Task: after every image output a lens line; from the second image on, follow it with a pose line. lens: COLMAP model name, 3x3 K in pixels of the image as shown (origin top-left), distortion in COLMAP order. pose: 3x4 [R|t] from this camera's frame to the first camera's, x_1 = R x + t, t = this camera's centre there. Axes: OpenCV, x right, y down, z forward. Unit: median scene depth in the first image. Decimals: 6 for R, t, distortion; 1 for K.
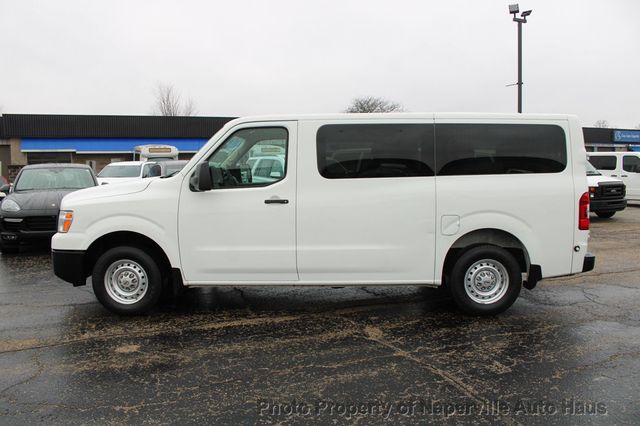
lens RADIAL K [[535.0, 0, 320.0], [0, 535.0, 213.0], [0, 0, 1]] dist [-0.147358, 0.110534]
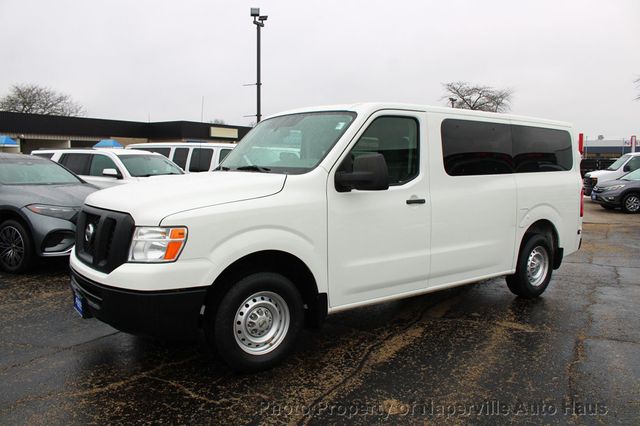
lens RADIAL K [[535.0, 0, 320.0], [0, 535.0, 213.0], [0, 0, 1]] dist [-0.147358, 0.110534]
pose [[0.788104, -0.044381, 0.613940, -0.746368], [0.042453, 0.998941, 0.017717, -0.024738], [-0.614077, 0.012100, 0.789154, 0.398474]]
